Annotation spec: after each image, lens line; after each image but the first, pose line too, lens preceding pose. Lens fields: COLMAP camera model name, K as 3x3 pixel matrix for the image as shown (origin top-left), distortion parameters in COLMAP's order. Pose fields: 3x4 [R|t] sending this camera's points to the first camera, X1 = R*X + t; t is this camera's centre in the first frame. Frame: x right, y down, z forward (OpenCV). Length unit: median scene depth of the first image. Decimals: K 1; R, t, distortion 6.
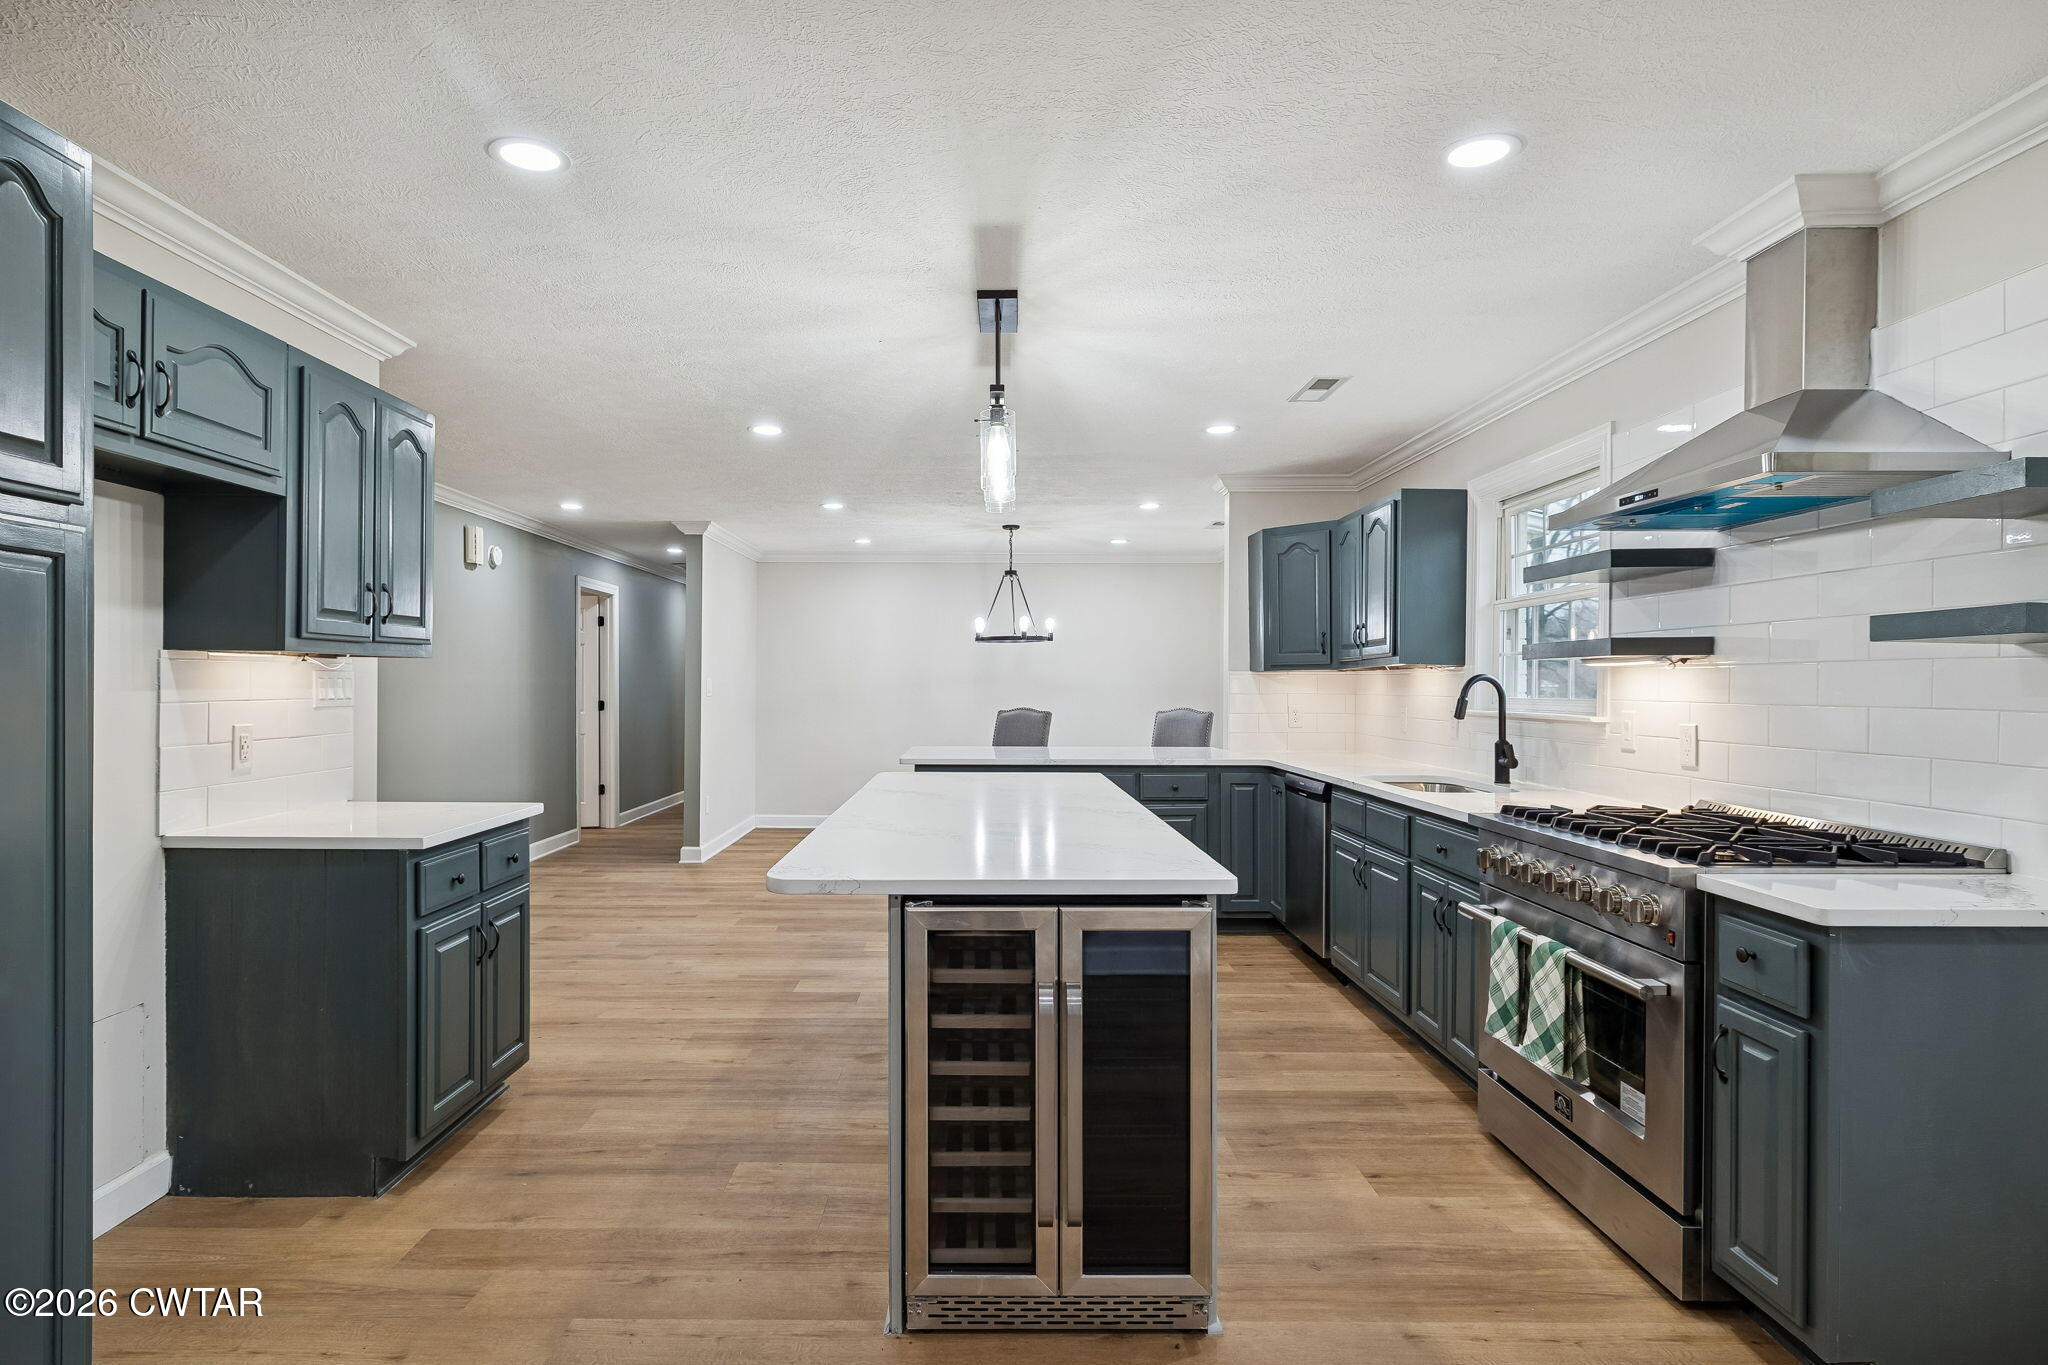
lens RADIAL K [[990.8, 0, 1024.0], [0, 990.8, 682.5], [0, 0, 1]] dist [0.000029, -0.000037]
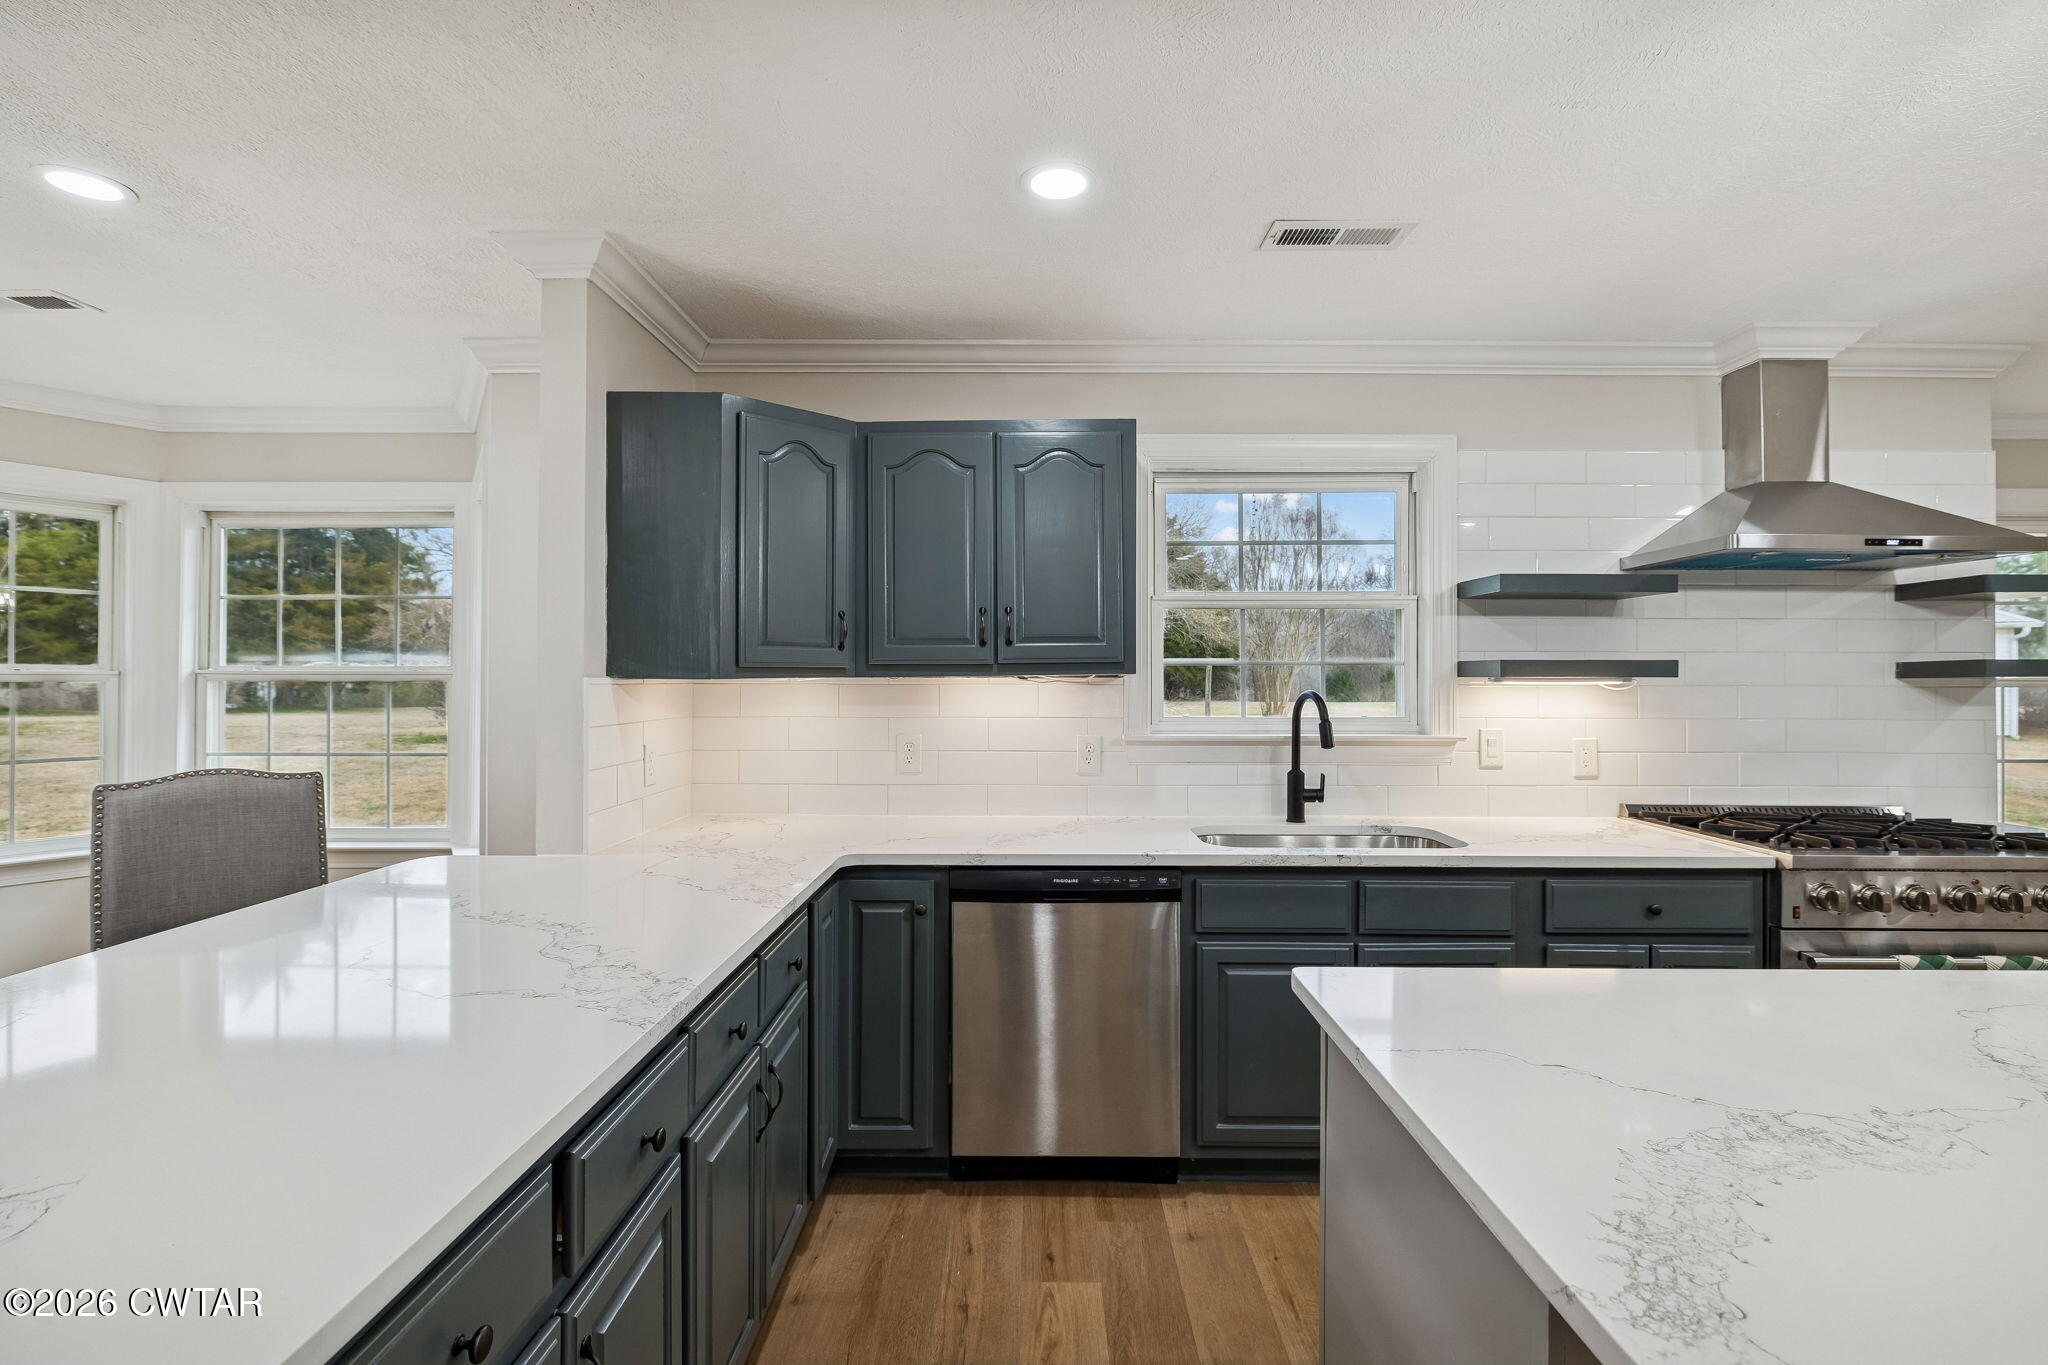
lens RADIAL K [[884.6, 0, 1002.8], [0, 884.6, 675.2], [0, 0, 1]] dist [-0.001362, -0.000349]
pose [[0.084814, 0.012496, 0.996318, -0.384801], [-0.004484, 0.999916, -0.012160, -0.016884], [-0.996387, -0.003436, 0.084863, 1.618035]]
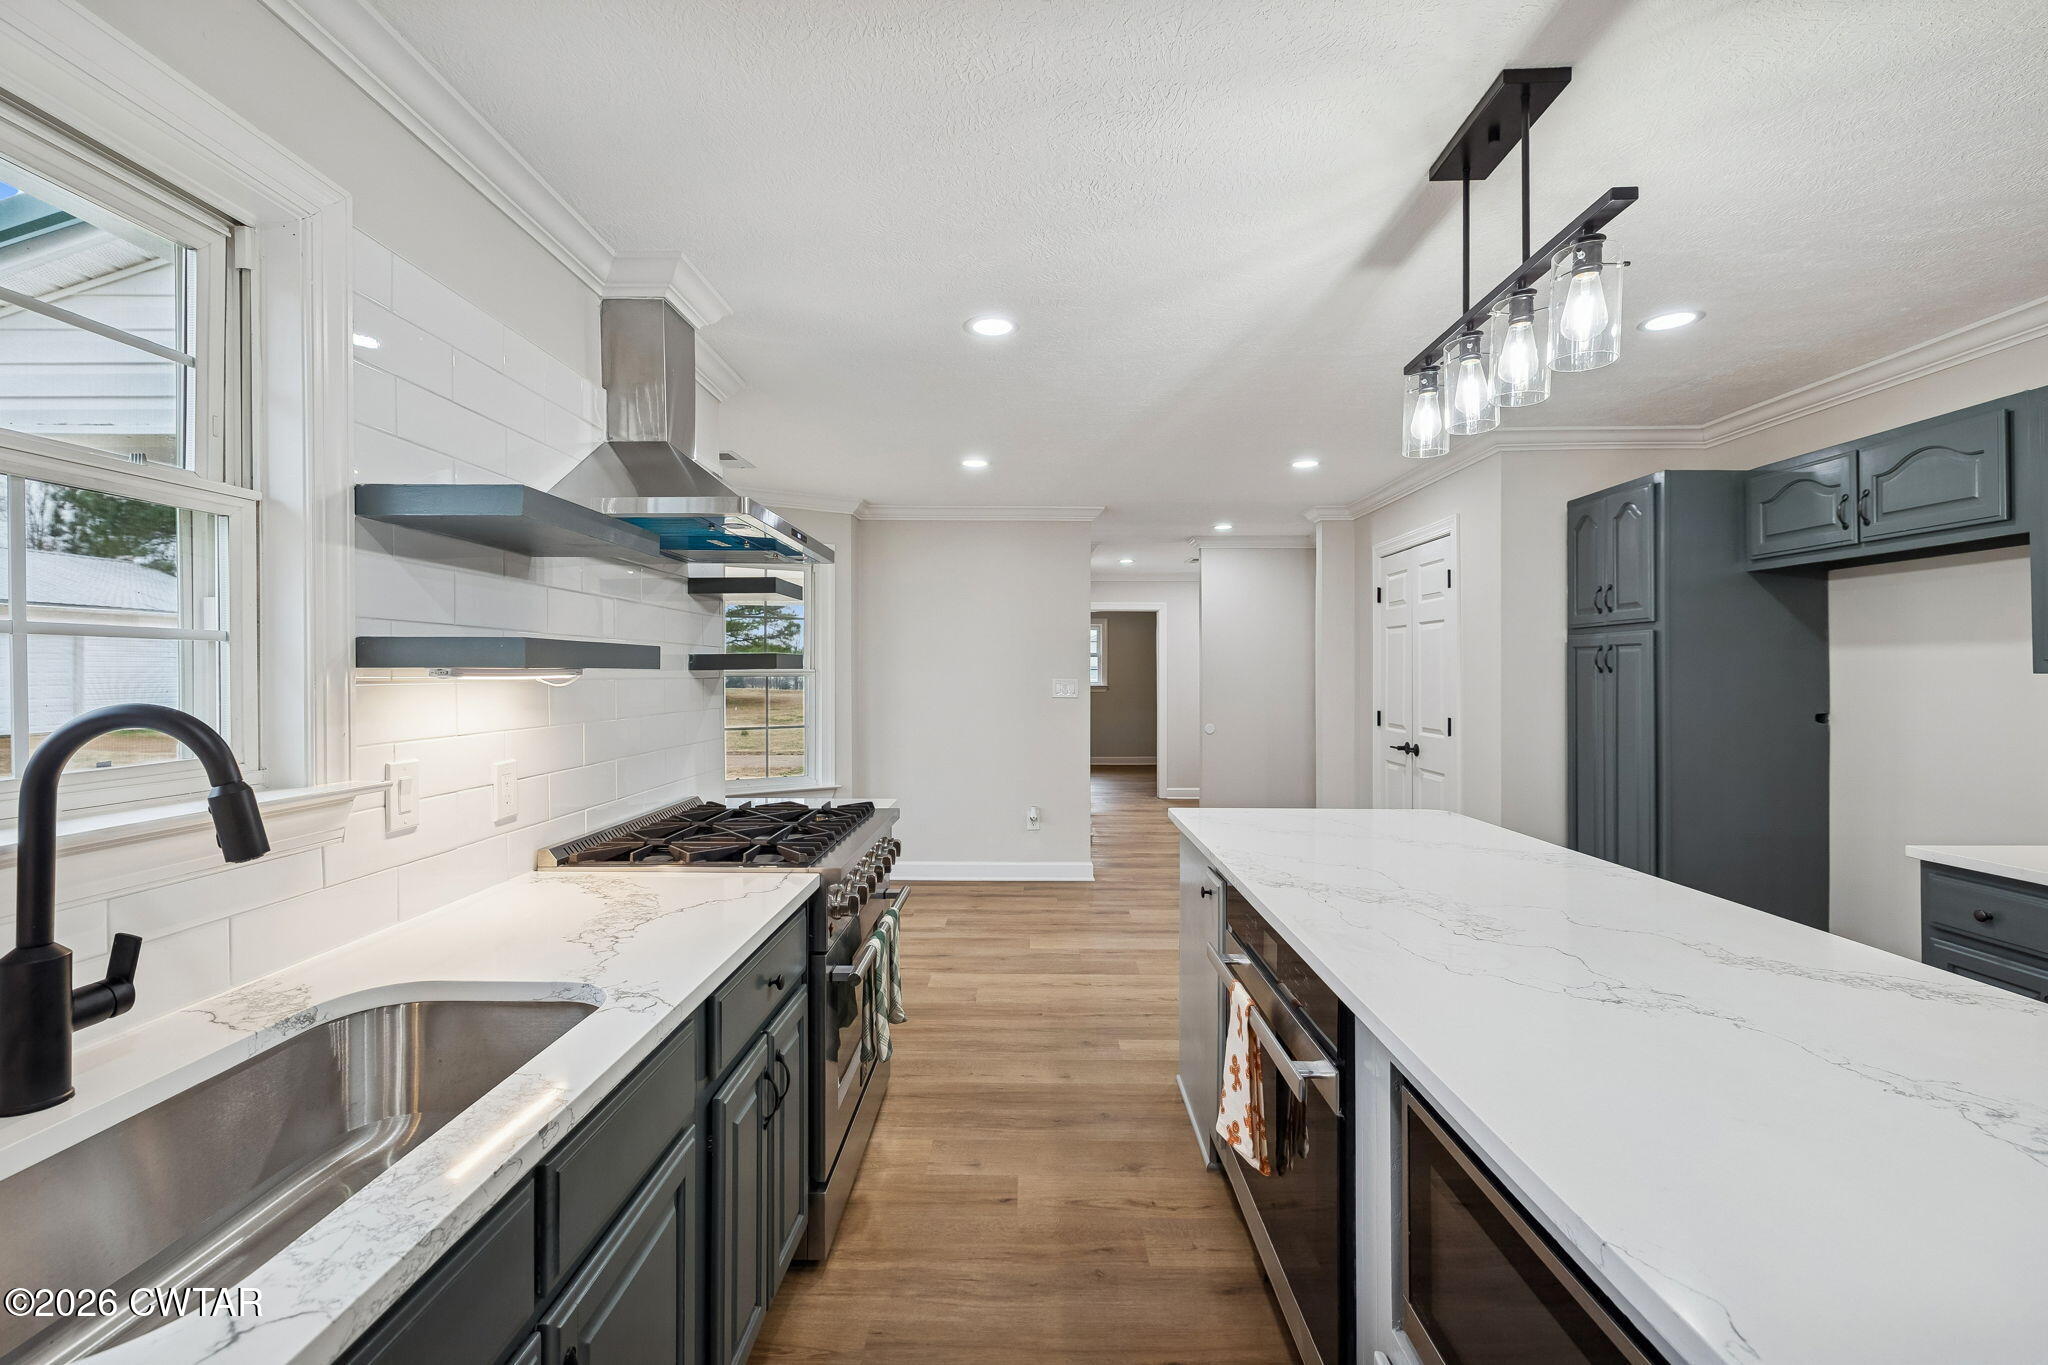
lens RADIAL K [[884.6, 0, 1002.8], [0, 884.6, 675.2], [0, 0, 1]] dist [-0.001362, -0.000349]
pose [[-0.998468, 0.001686, 0.055305, 0.275312], [0.001765, 0.999997, 0.001381, -0.025020], [-0.055303, 0.001477, -0.998469, 1.683830]]
